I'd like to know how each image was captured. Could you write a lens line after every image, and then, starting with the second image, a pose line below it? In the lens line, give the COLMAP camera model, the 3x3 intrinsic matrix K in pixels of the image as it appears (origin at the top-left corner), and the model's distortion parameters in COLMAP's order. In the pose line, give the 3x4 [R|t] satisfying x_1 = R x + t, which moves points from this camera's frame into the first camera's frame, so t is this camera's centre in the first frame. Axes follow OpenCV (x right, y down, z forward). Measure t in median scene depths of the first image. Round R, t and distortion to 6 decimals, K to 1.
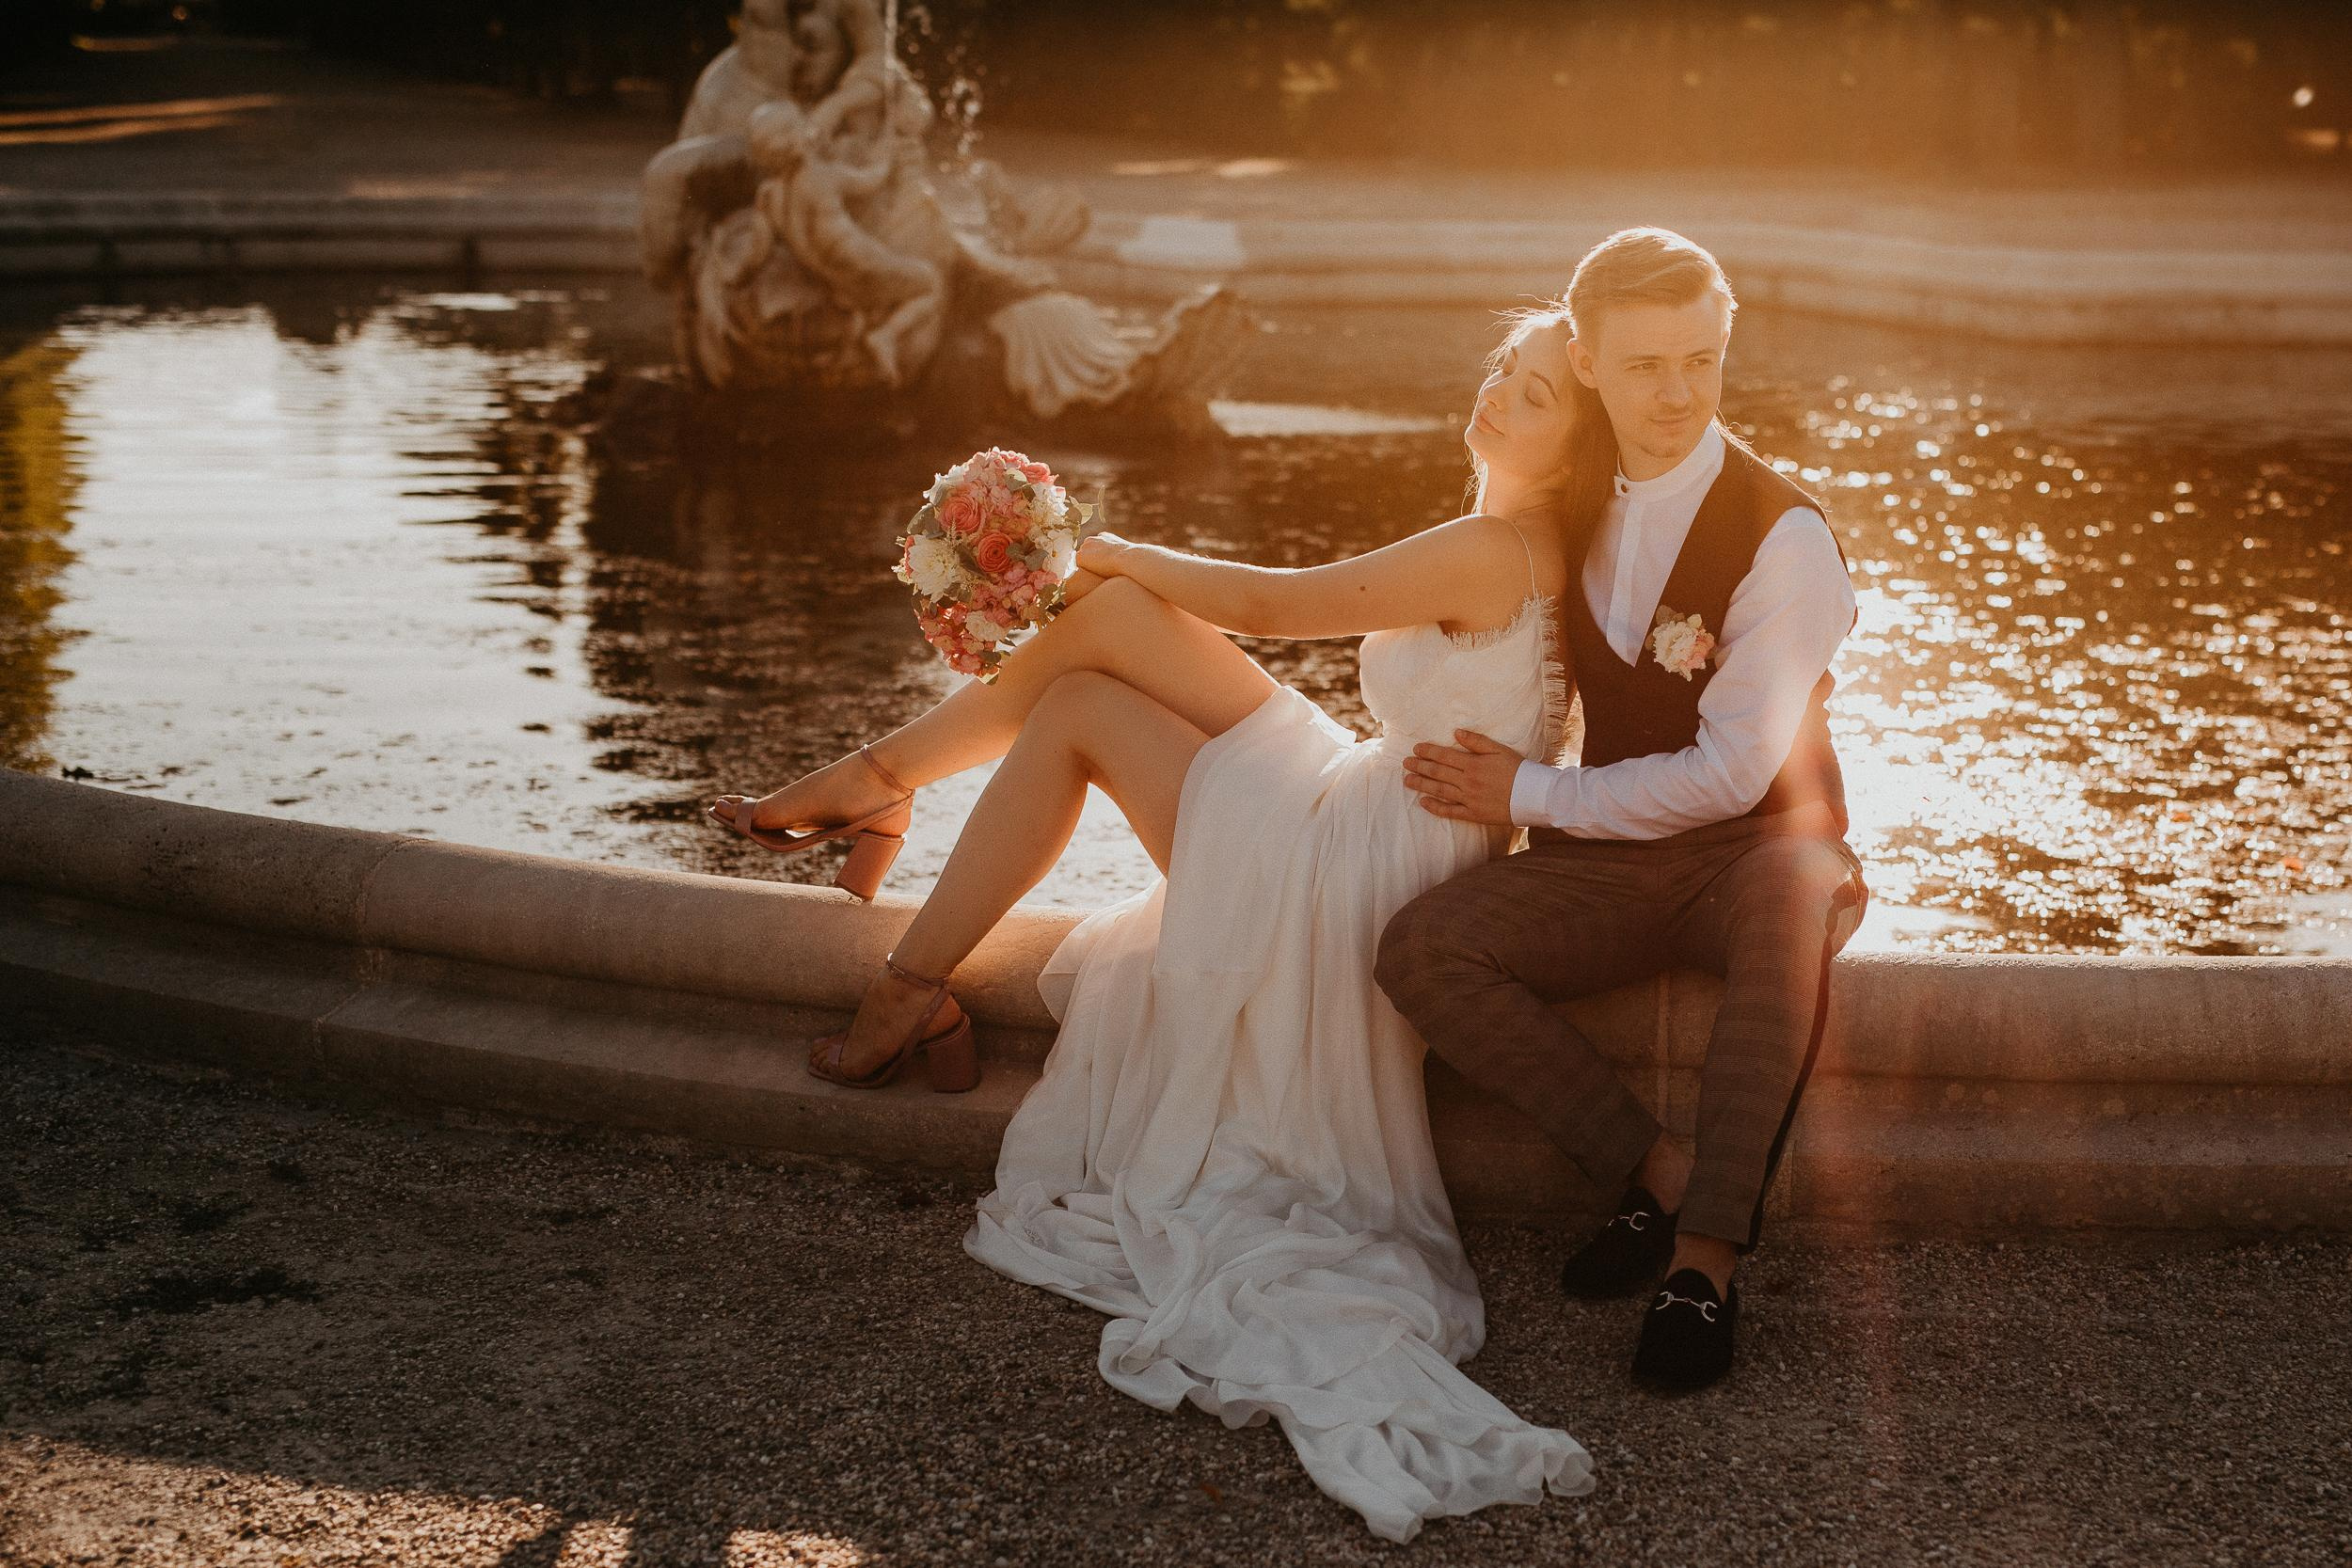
lens RADIAL K [[3953.2, 0, 1411.2], [0, 3953.2, 879.5], [0, 0, 1]] dist [-0.005661, 0.081593]
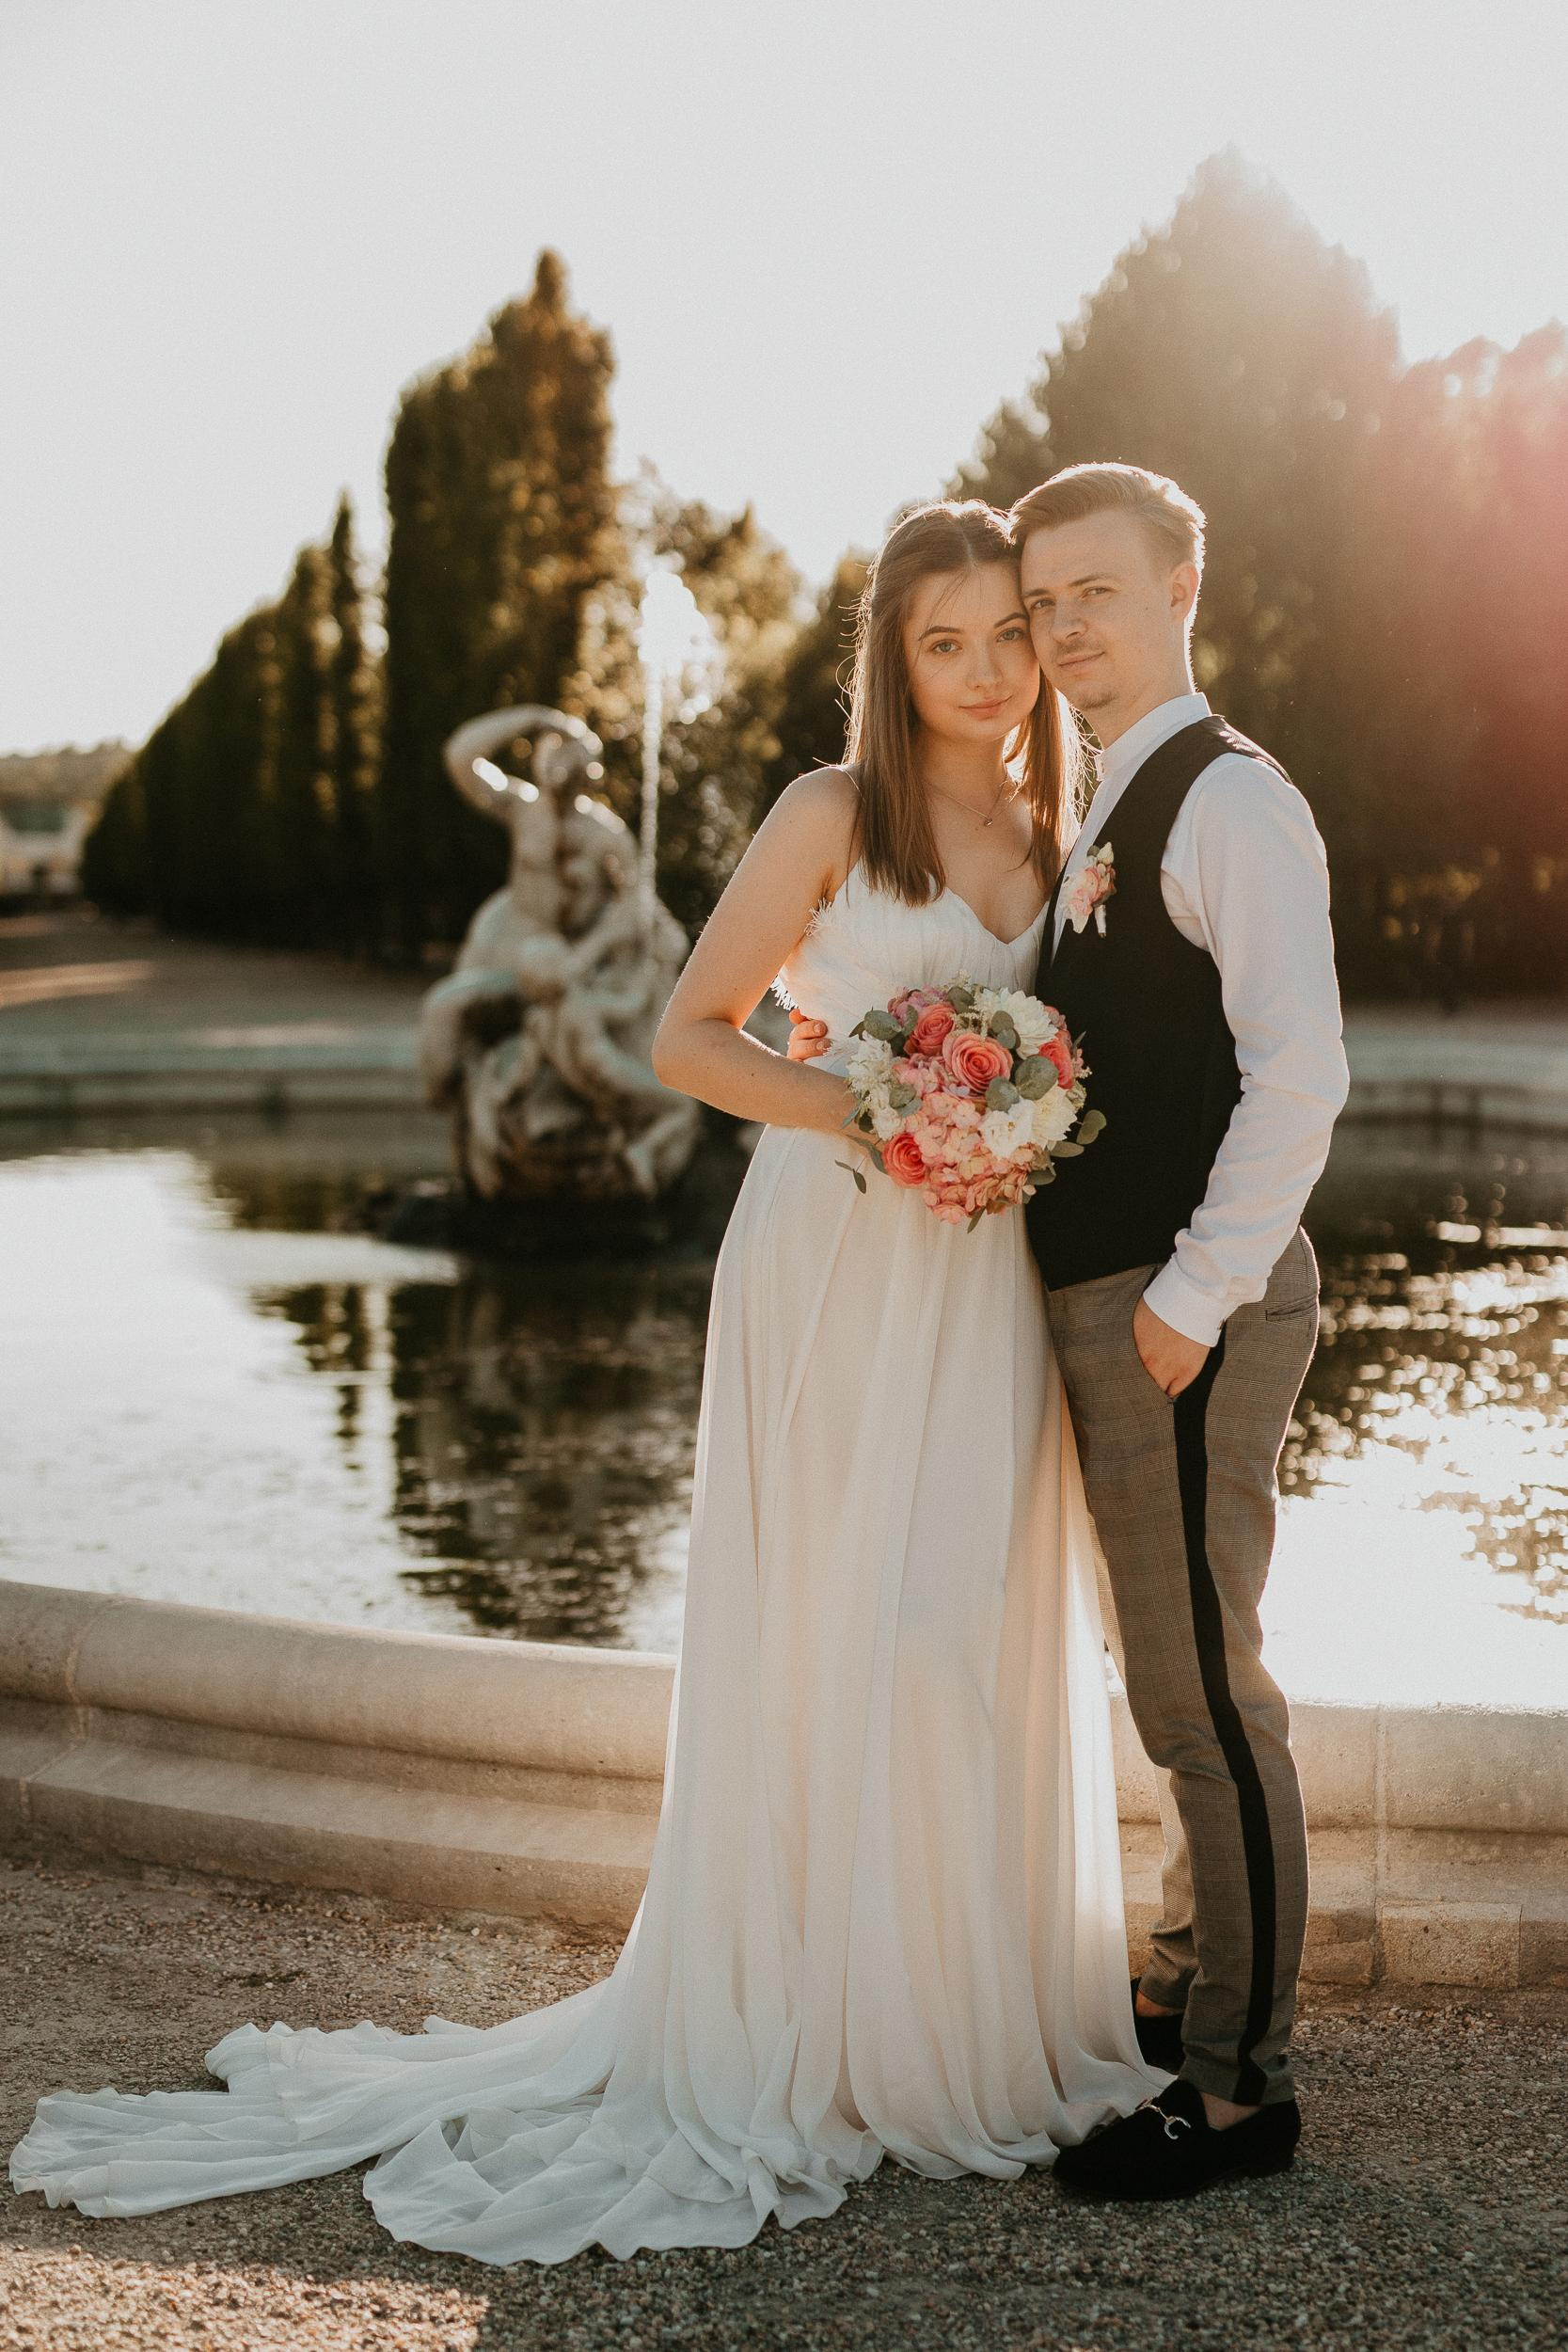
lens RADIAL K [[3623.6, 0, 840.5], [0, 3623.6, 1175.0], [0, 0, 1]] dist [-0.005580, 0.091432]
pose [[0.996548, -0.013185, -0.081969, 0.007103], [0.002020, 0.990867, -0.134826, 0.008874], [0.082998, 0.134195, 0.987473, 0.097354]]
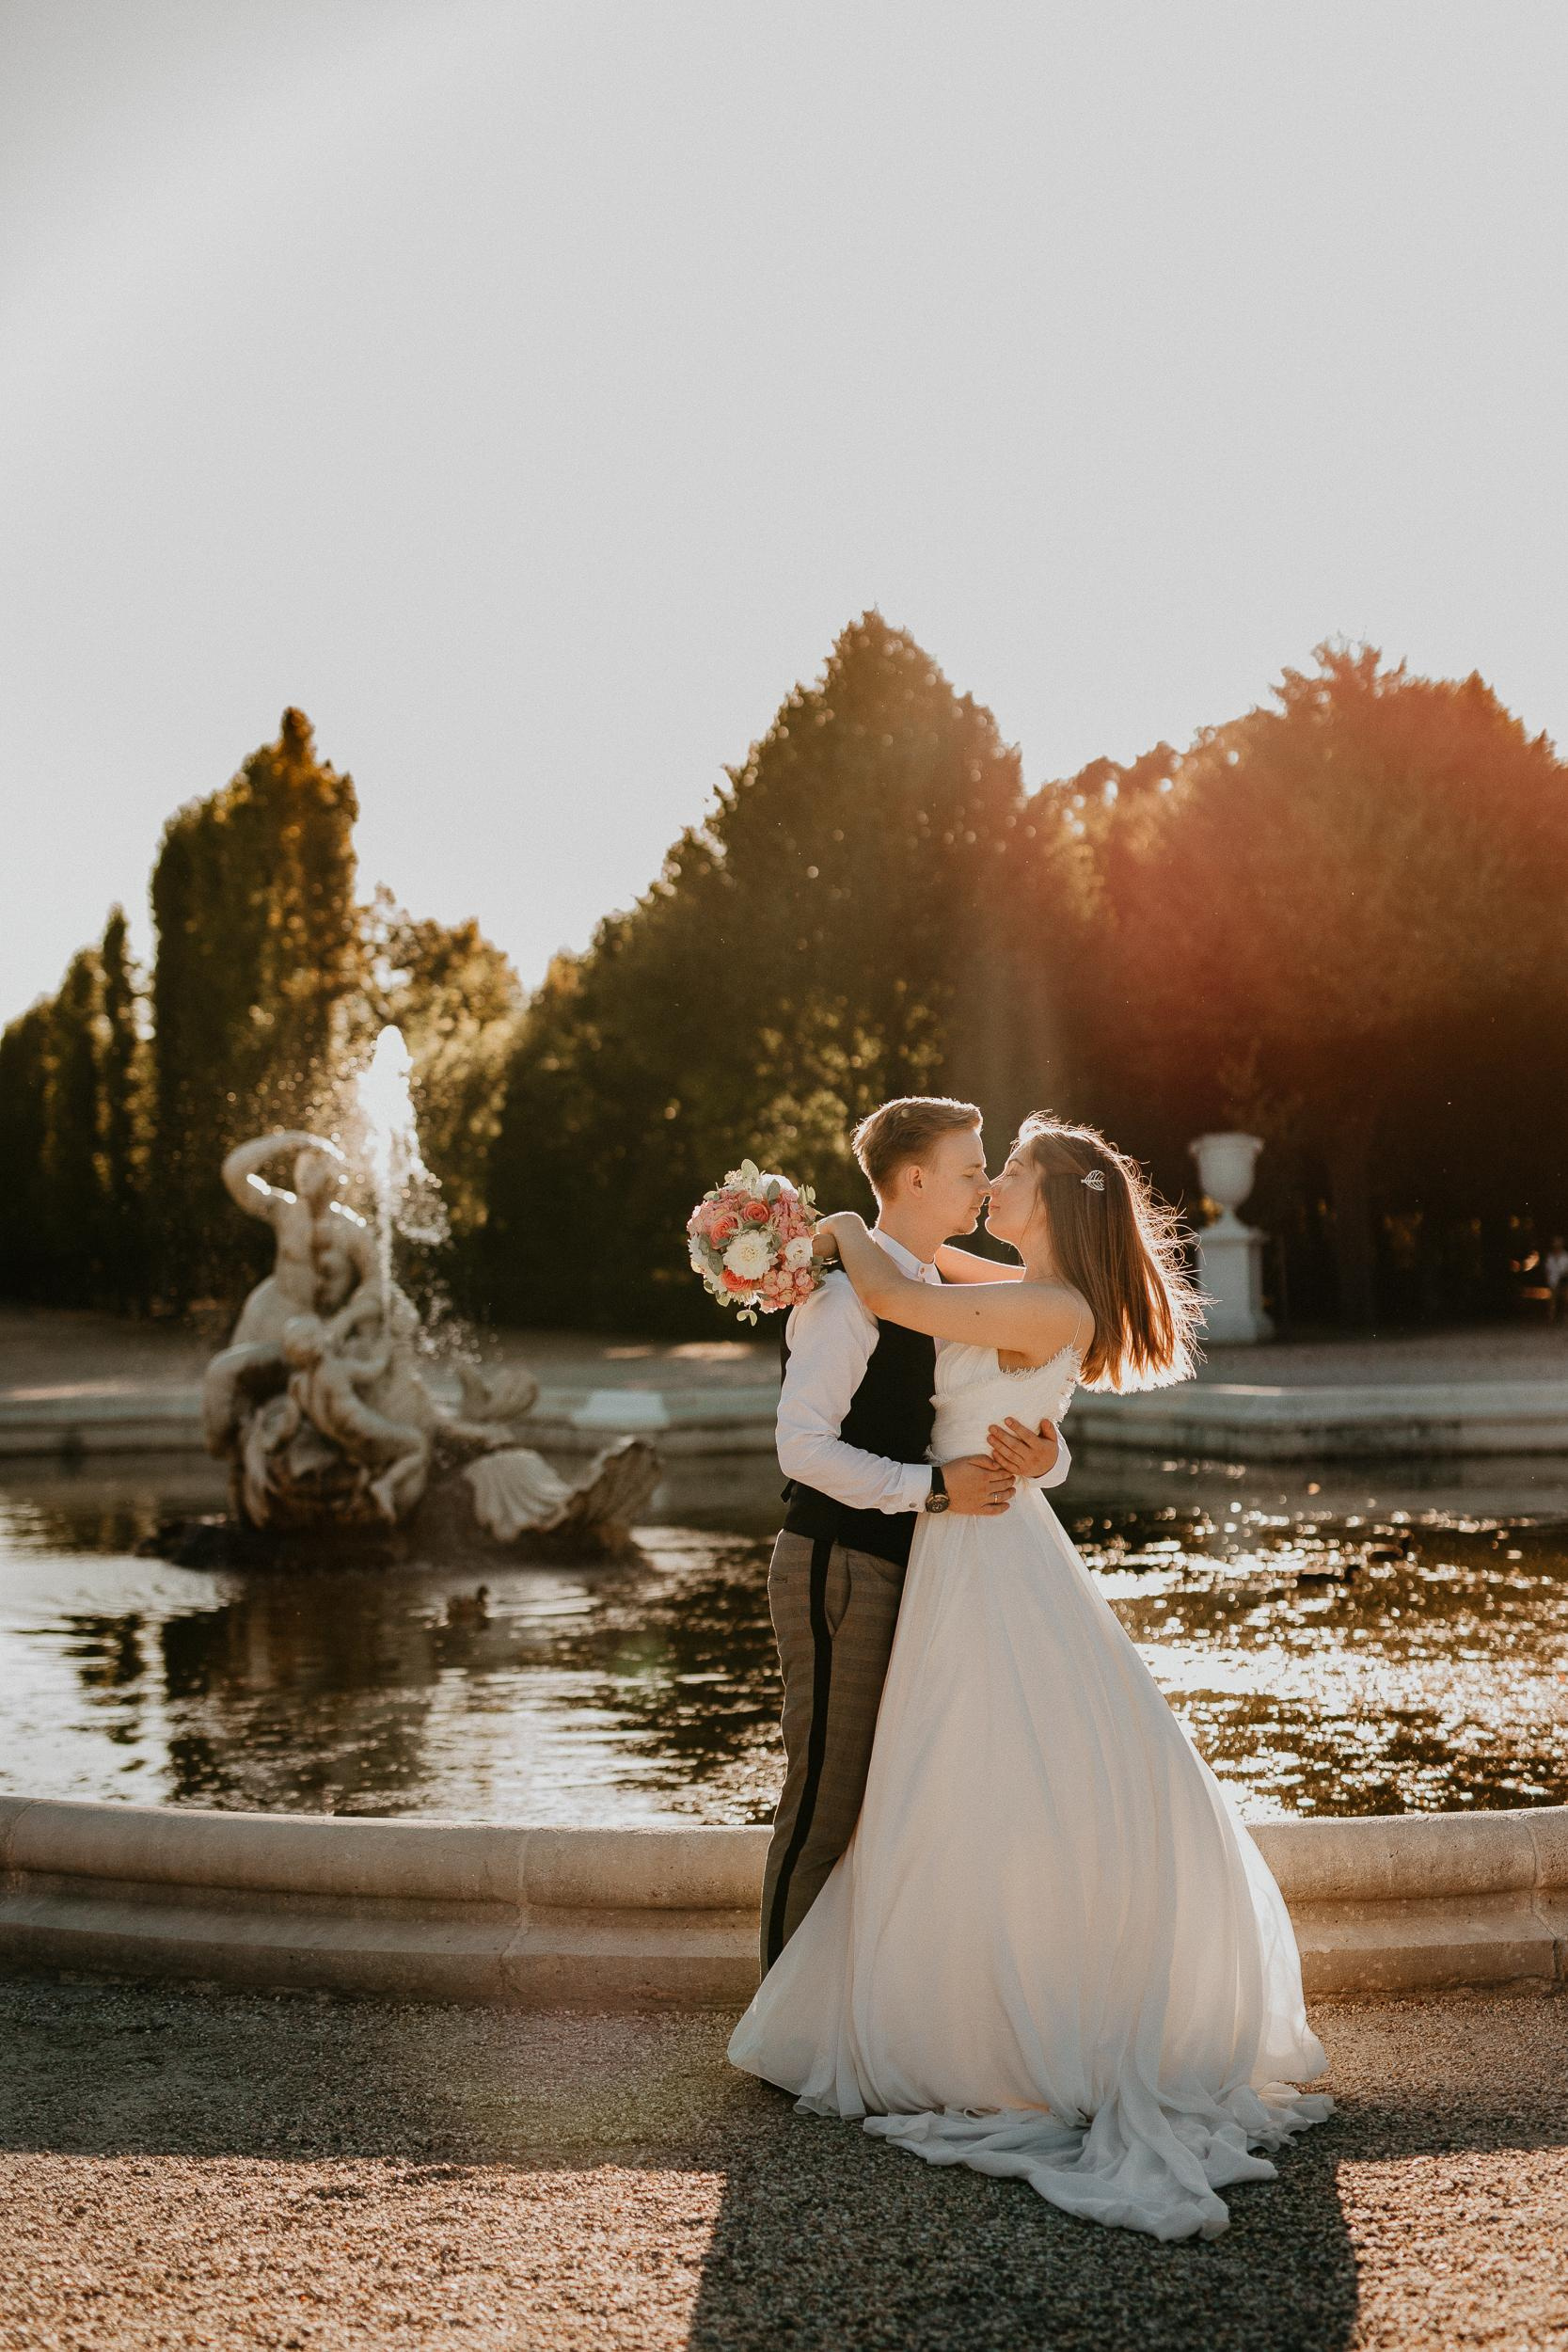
lens RADIAL K [[3255.5, 0, 780.4], [0, 3255.5, 1157.4], [0, 0, 1]] dist [-0.001551, 0.067053]
pose [[0.999095, -0.040261, -0.013699, 0.069949], [0.035933, 0.971471, -0.234422, 0.061108], [0.022747, 0.233718, 0.972038, -0.321496]]
